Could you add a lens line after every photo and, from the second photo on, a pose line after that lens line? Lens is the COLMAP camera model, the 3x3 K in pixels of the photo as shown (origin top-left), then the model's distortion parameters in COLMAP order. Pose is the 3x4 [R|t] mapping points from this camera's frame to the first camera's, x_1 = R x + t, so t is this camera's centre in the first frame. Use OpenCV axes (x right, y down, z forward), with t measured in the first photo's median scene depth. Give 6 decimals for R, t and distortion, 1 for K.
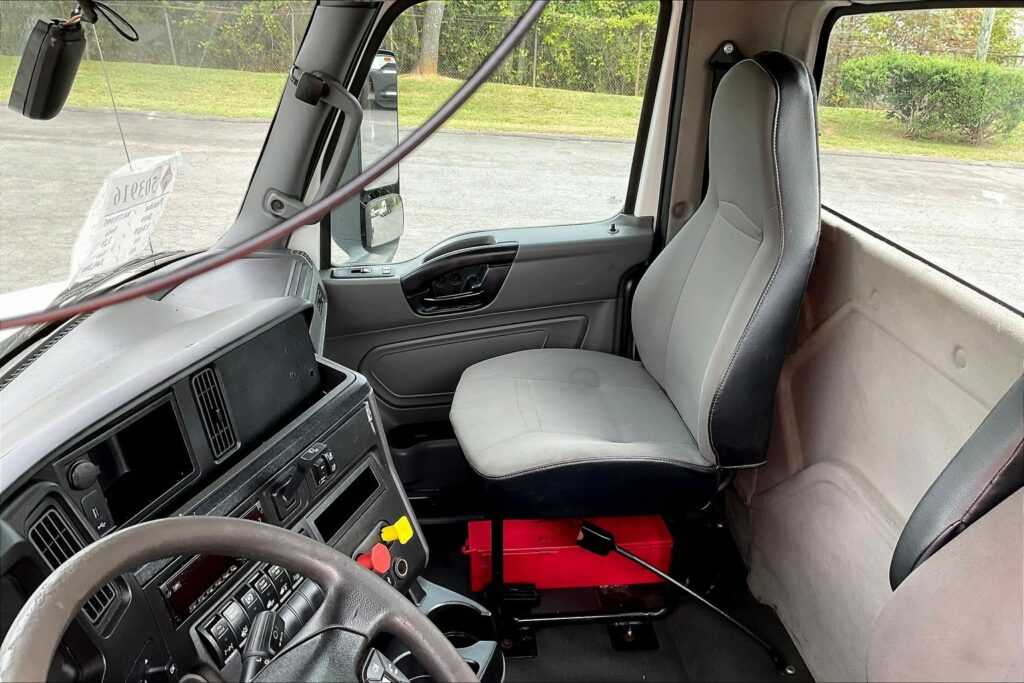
lens RADIAL K [[840.9, 0, 487.7], [0, 840.9, 348.3], [0, 0, 1]] dist [0.086567, -0.176855]
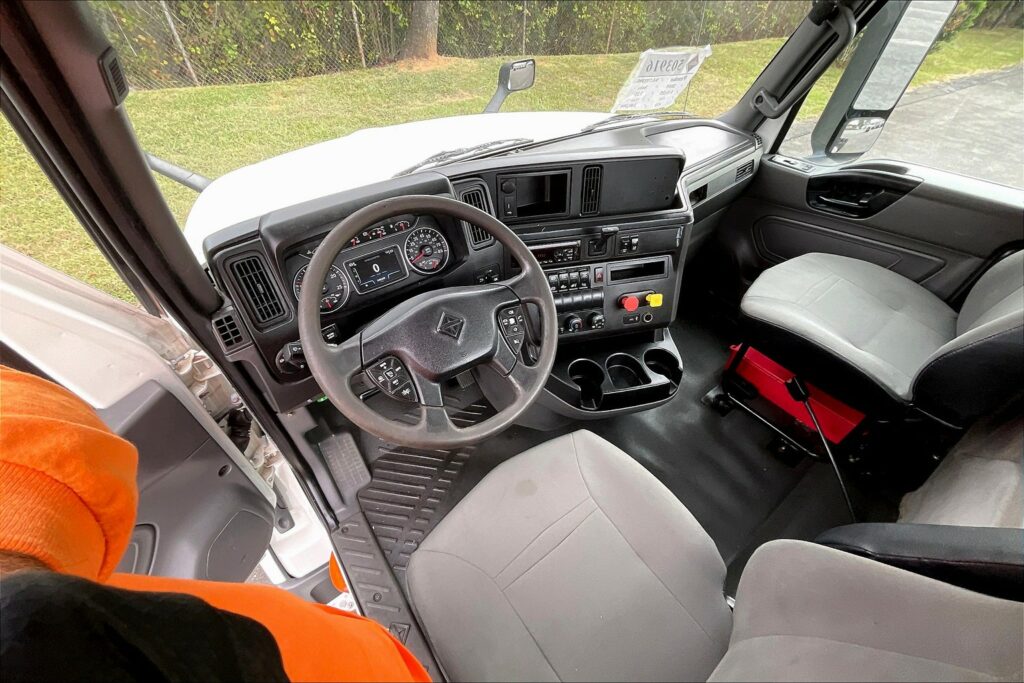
lens RADIAL K [[413.4, 0, 508.3], [0, 413.4, 342.9], [0, 0, 1]] dist [-0.011543, 0.001015]
pose [[0.549960, 0.591129, -0.590009, 0.239366], [-0.328847, 0.802634, 0.497633, -0.037695], [0.767726, -0.079656, 0.635808, 0.146281]]
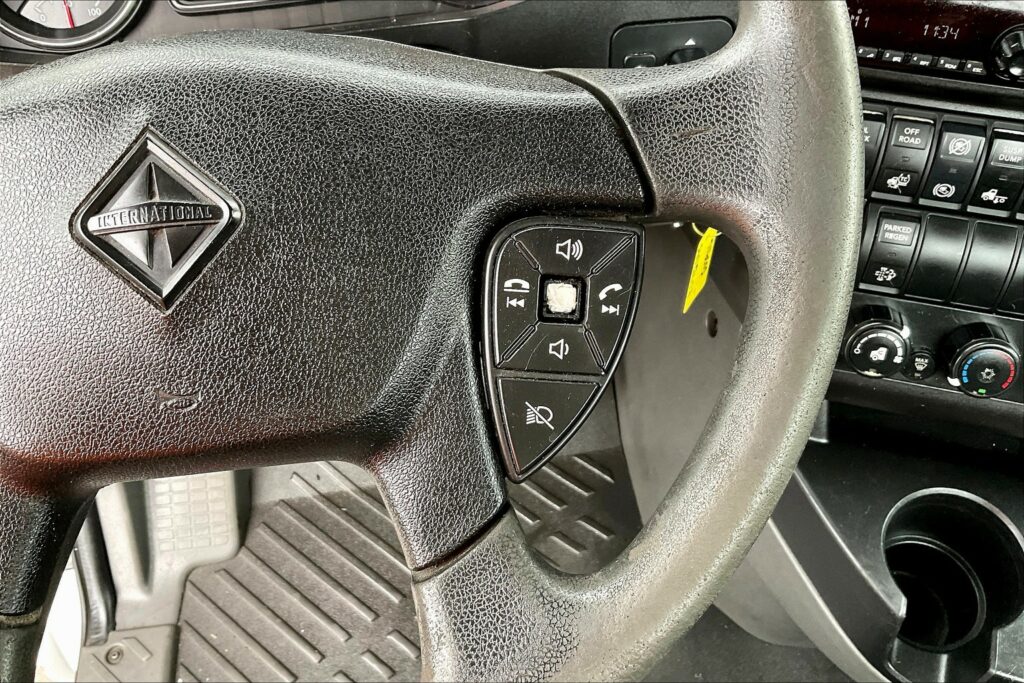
lens RADIAL K [[840.9, 0, 515.7], [0, 840.9, 342.2], [0, 0, 1]] dist [0.086567, -0.176855]
pose [[0.084959, 0.781806, -0.617707, 0.057347], [-0.342362, 0.605108, 0.718771, 0.062533], [0.935719, 0.150413, 0.319070, 0.394695]]
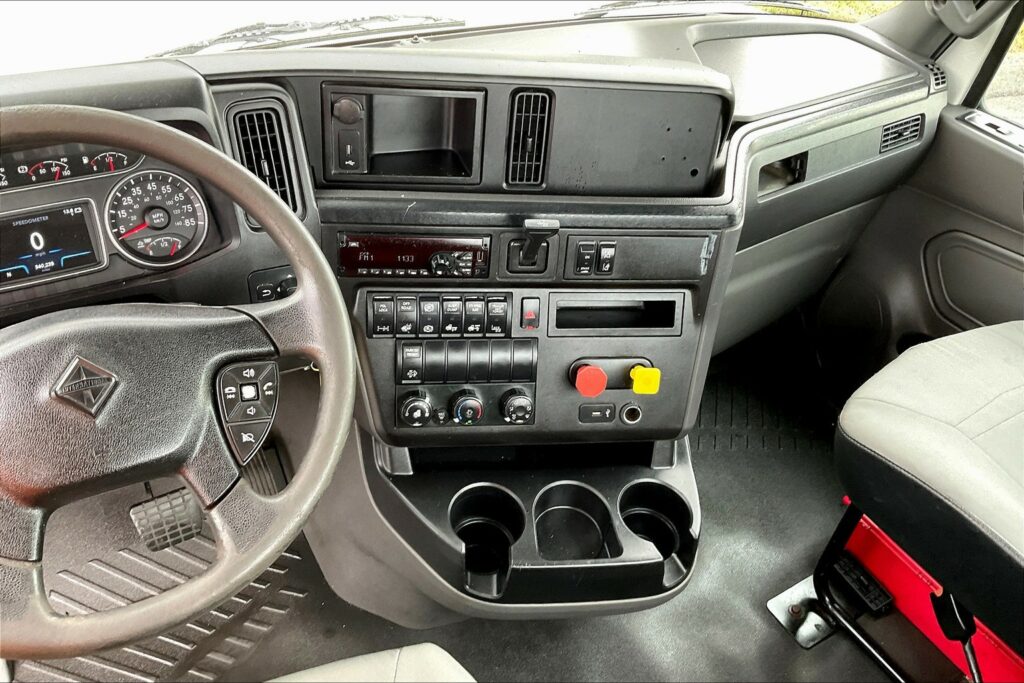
lens RADIAL K [[840.9, 0, 503.0], [0, 840.9, 336.9], [0, 0, 1]] dist [0.086567, -0.176855]
pose [[0.460851, 0.600602, -0.653371, 0.288421], [-0.423907, 0.795769, 0.432499, -0.101121], [0.779692, 0.077651, 0.621330, 0.277960]]
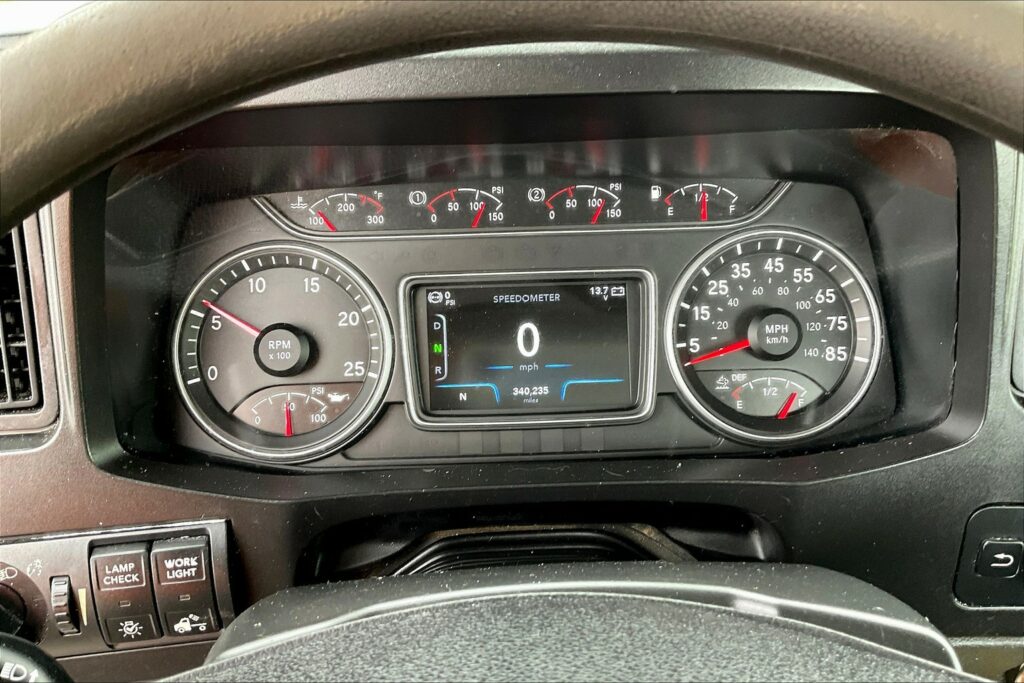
lens RADIAL K [[840.9, 0, 505.9], [0, 840.9, 341.5], [0, 0, 1]] dist [0.086567, -0.176855]
pose [[-0.021951, 0.544108, -0.838728, -0.040144], [-0.364397, 0.776865, 0.513513, 0.091273], [0.930985, 0.316902, 0.181218, 0.327131]]
